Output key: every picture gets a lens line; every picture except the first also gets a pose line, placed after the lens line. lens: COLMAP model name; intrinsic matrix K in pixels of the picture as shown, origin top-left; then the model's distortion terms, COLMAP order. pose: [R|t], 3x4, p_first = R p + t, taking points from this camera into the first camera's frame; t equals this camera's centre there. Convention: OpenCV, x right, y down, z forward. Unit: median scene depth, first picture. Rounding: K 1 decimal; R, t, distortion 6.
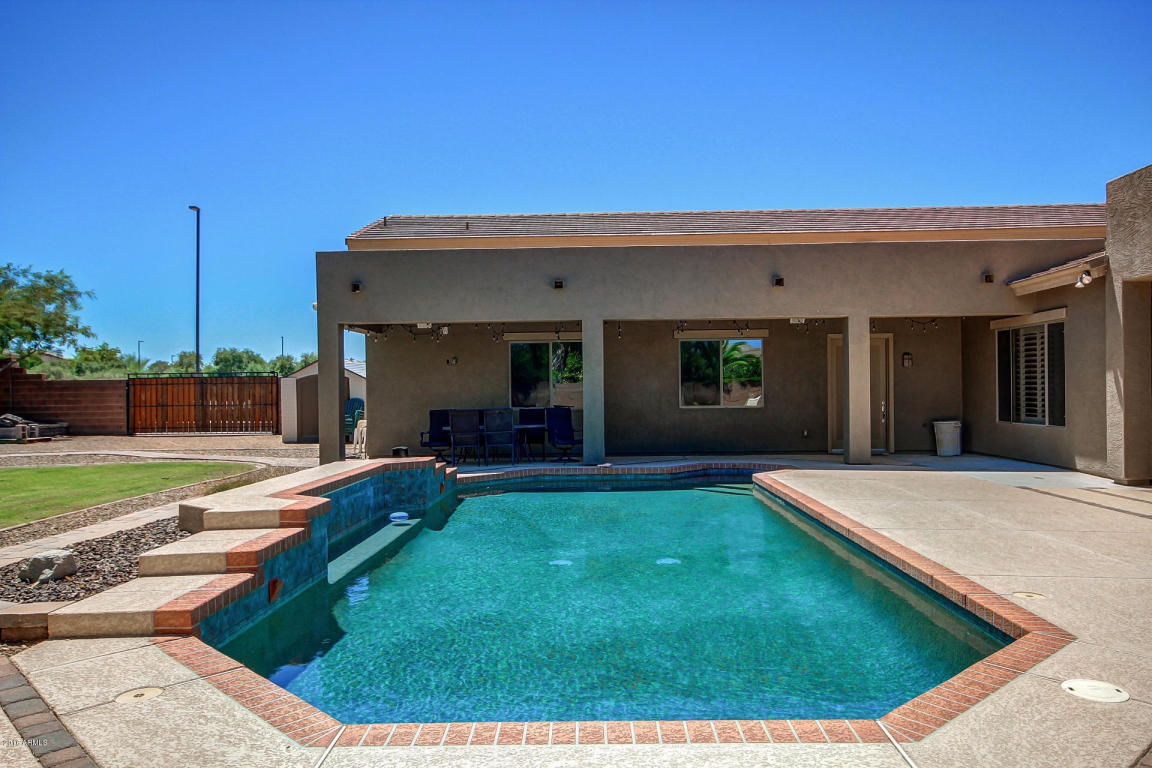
lens RADIAL K [[851.3, 0, 576.0], [0, 851.3, 384.0], [0, 0, 1]] dist [0.001326, -0.001393]
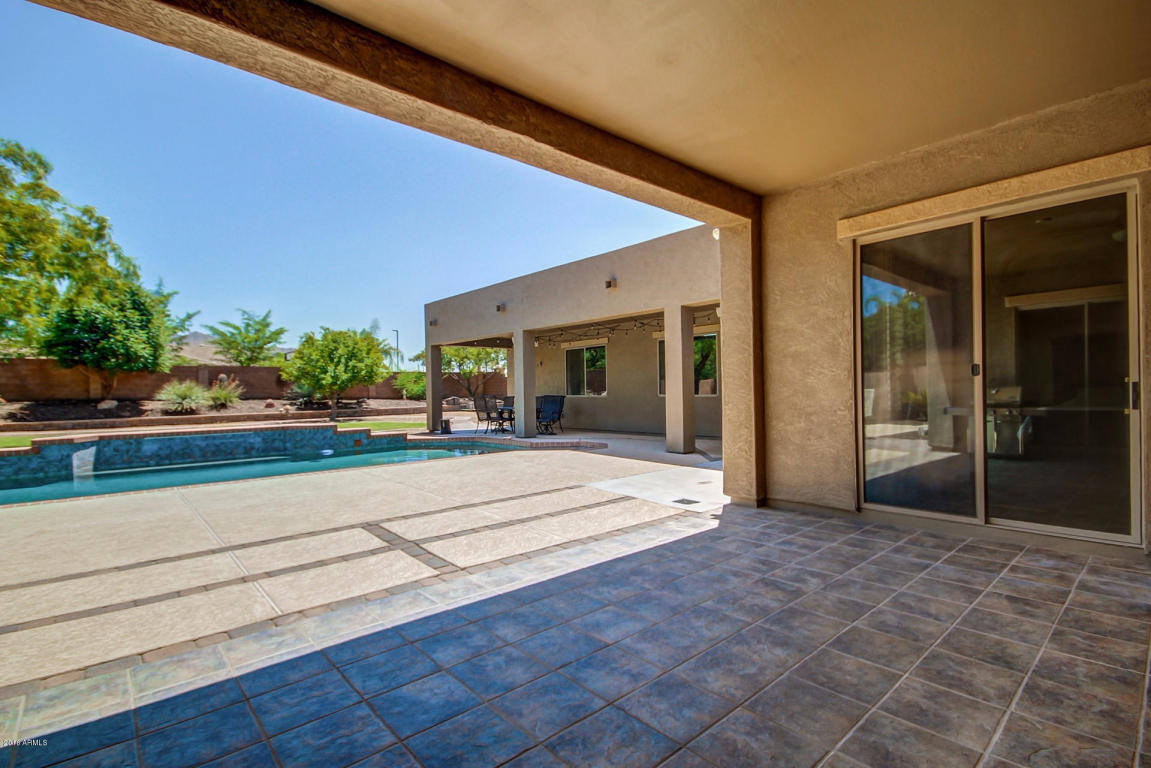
lens RADIAL K [[545.6, 0, 577.0], [0, 545.6, 395.0], [0, 0, 1]] dist [0.000137, 0.000230]
pose [[0.684643, 0.008501, -0.728829, 0.714191], [0.010162, 0.999723, 0.021207, 0.008683], [0.728808, -0.021925, 0.684367, 0.465378]]
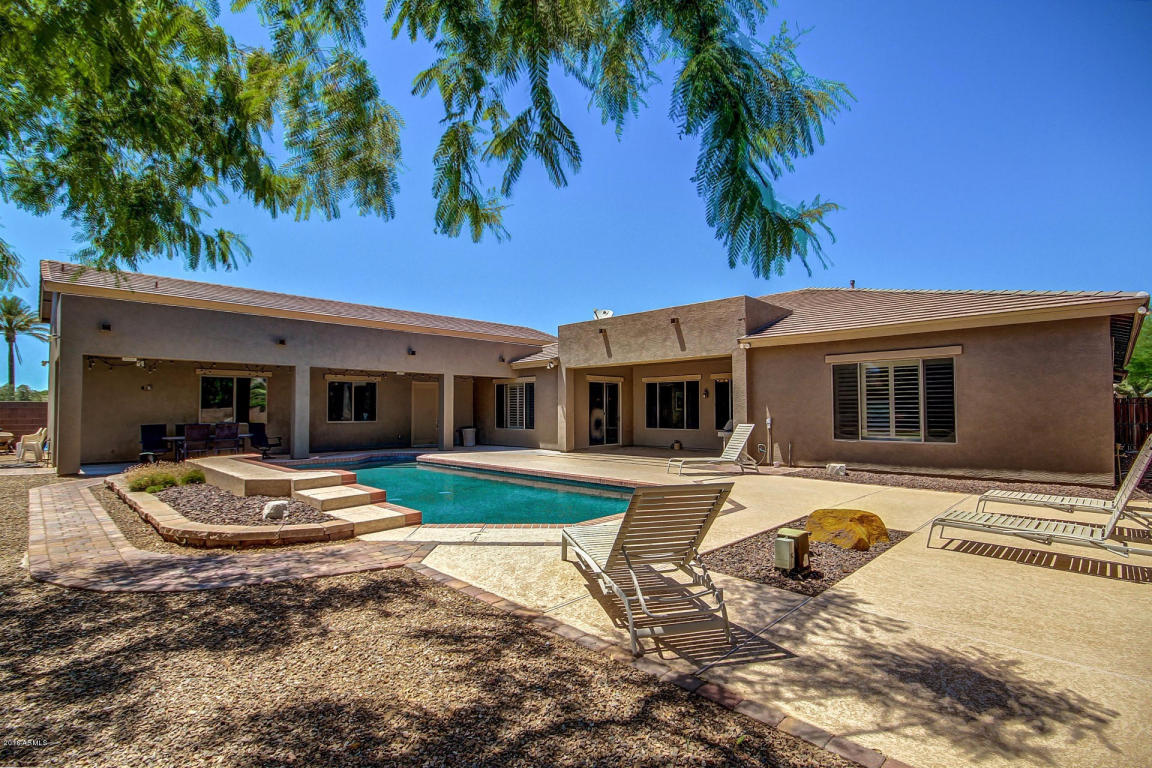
lens RADIAL K [[546.1, 0, 577.5], [0, 546.1, 395.0], [0, 0, 1]] dist [0.000137, 0.000230]
pose [[0.679256, 0.031691, 0.733217, -0.368051], [-0.009637, 0.999366, -0.034266, 0.007394], [-0.733838, 0.016209, 0.679131, -0.053409]]
